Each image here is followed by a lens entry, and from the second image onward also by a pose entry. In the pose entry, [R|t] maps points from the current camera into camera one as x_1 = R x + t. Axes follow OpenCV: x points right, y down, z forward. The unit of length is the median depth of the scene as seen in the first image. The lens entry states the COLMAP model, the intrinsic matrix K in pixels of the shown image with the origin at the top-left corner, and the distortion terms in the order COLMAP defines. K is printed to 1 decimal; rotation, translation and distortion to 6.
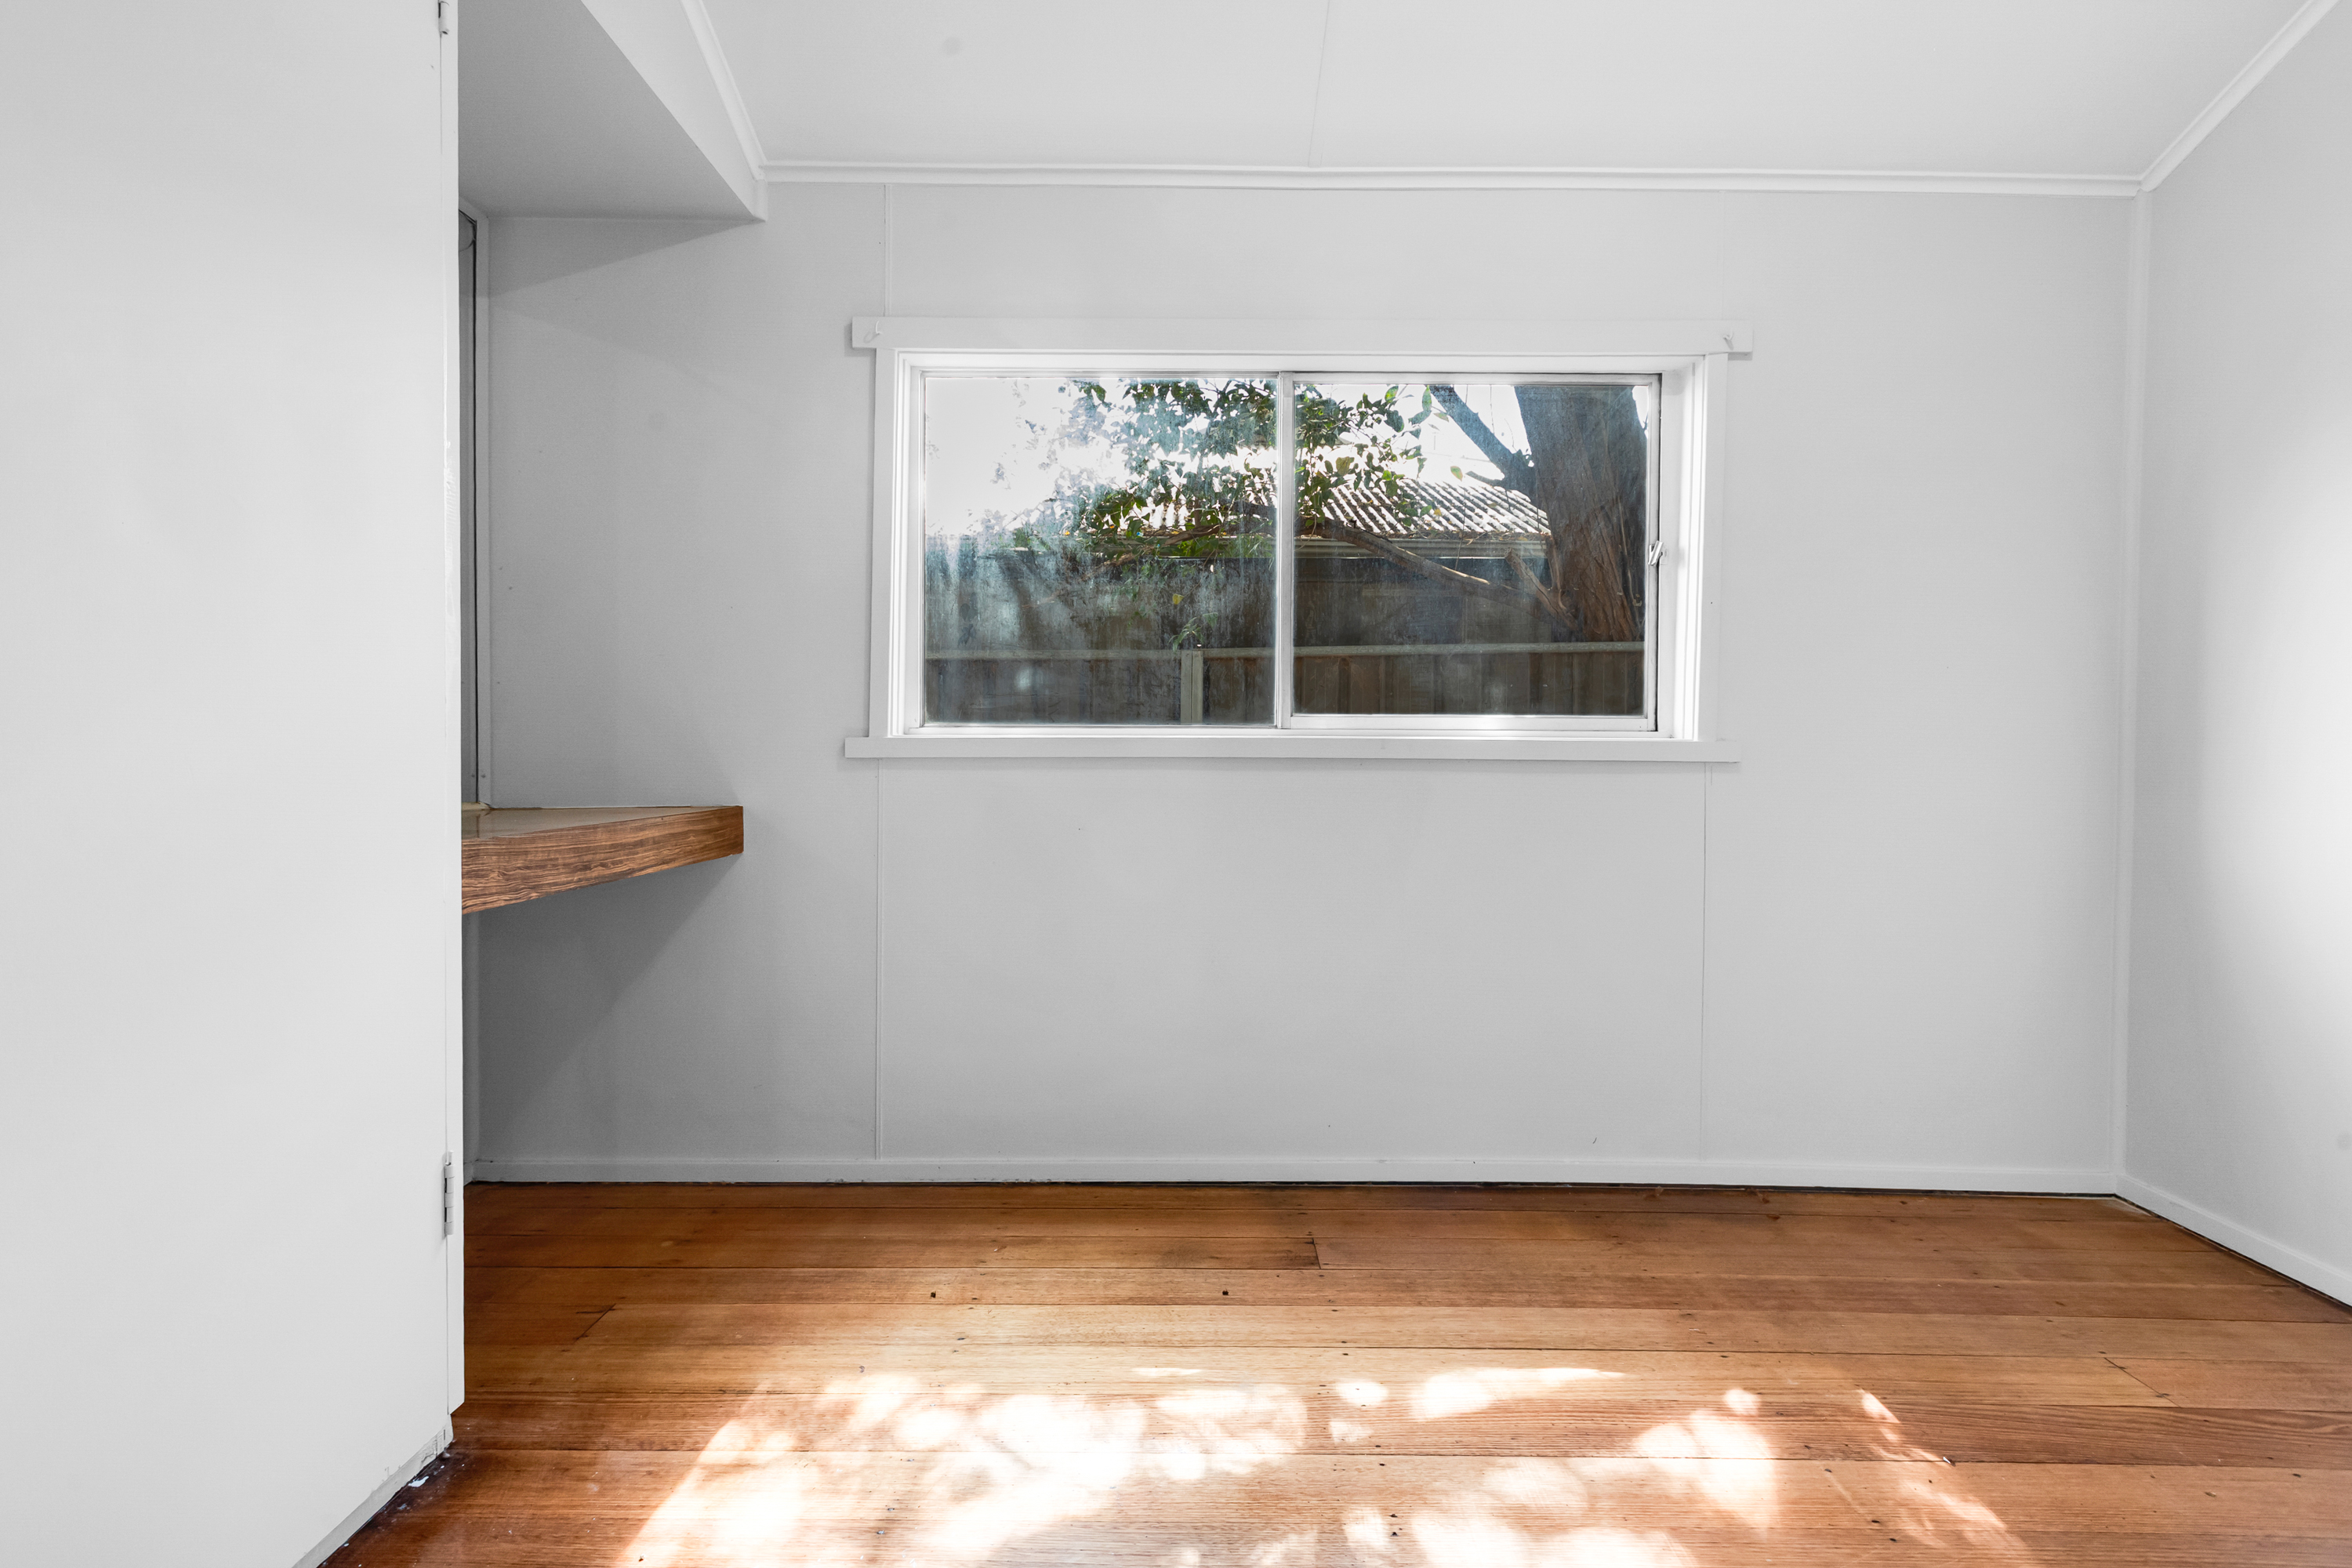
lens RADIAL K [[1068.0, 0, 1169.2], [0, 1068.0, 791.1], [0, 0, 1]] dist [0.009994, -0.002850]
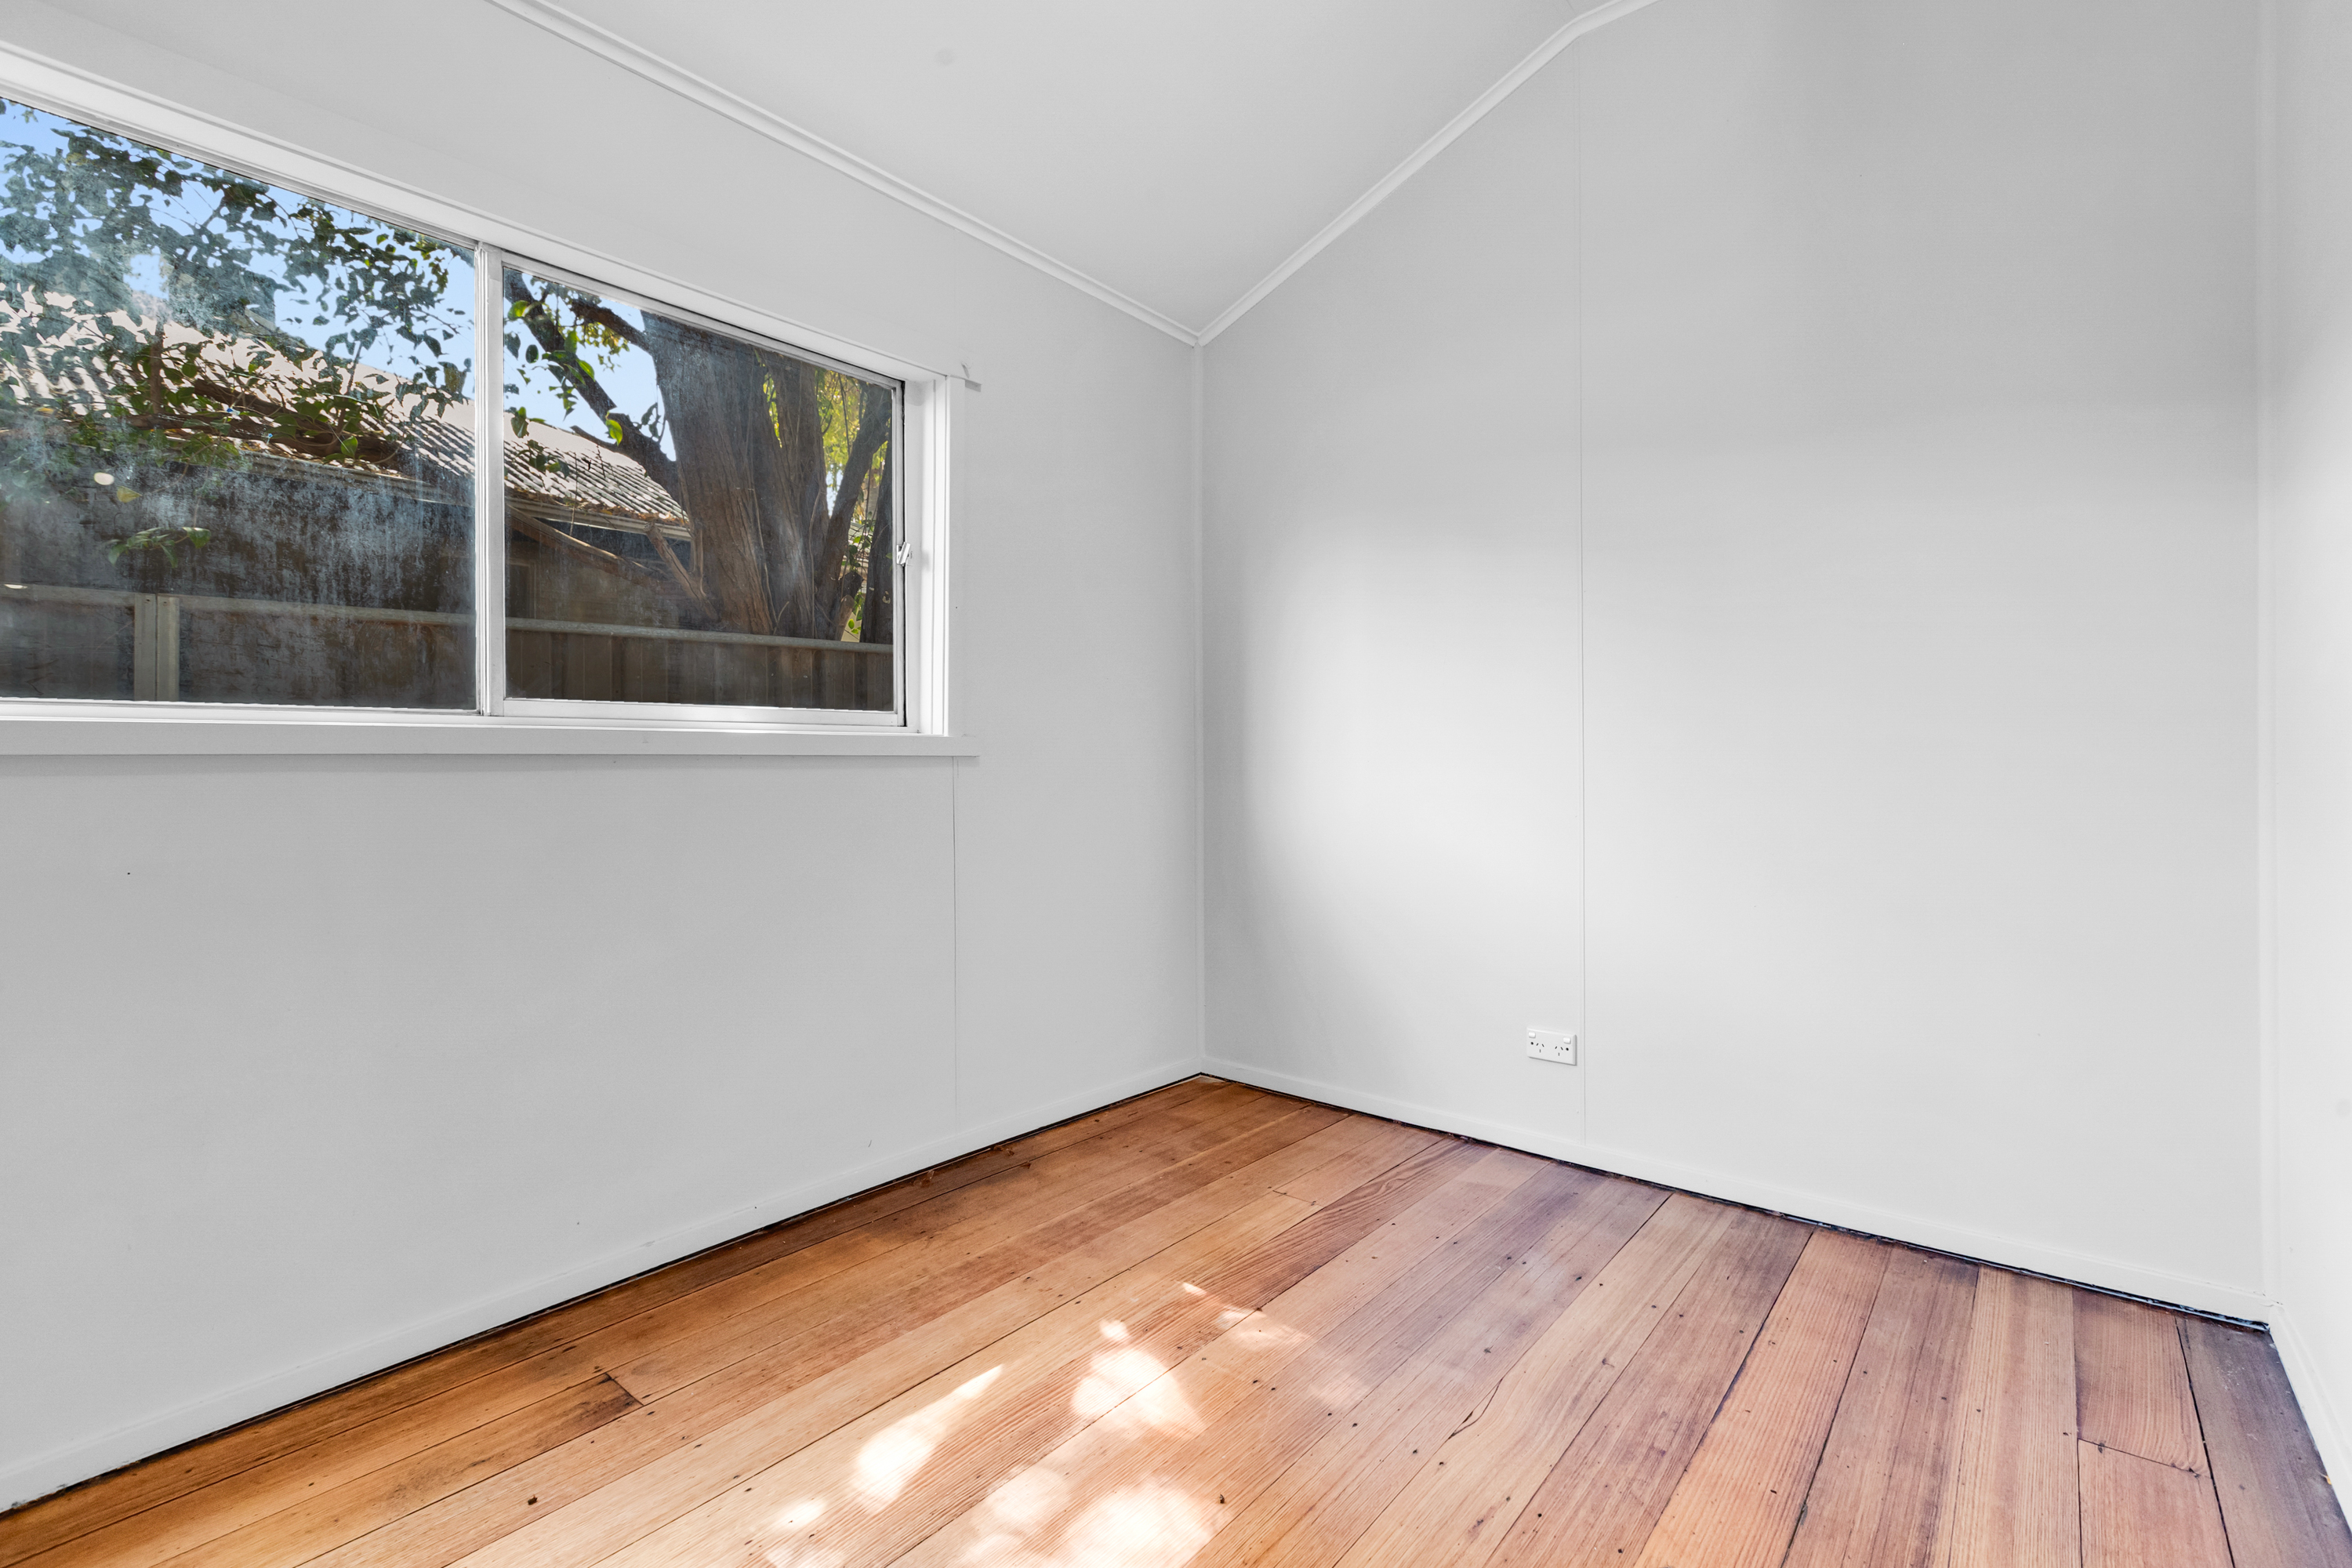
lens RADIAL K [[1068.0, 0, 1171.3], [0, 1068.0, 761.1], [0, 0, 1]] dist [0.009994, -0.002850]
pose [[0.634043, -0.010173, 0.773231, -0.207574], [0.027831, 0.999566, -0.009671, -0.007358], [-0.772797, 0.027652, 0.634051, 0.179750]]
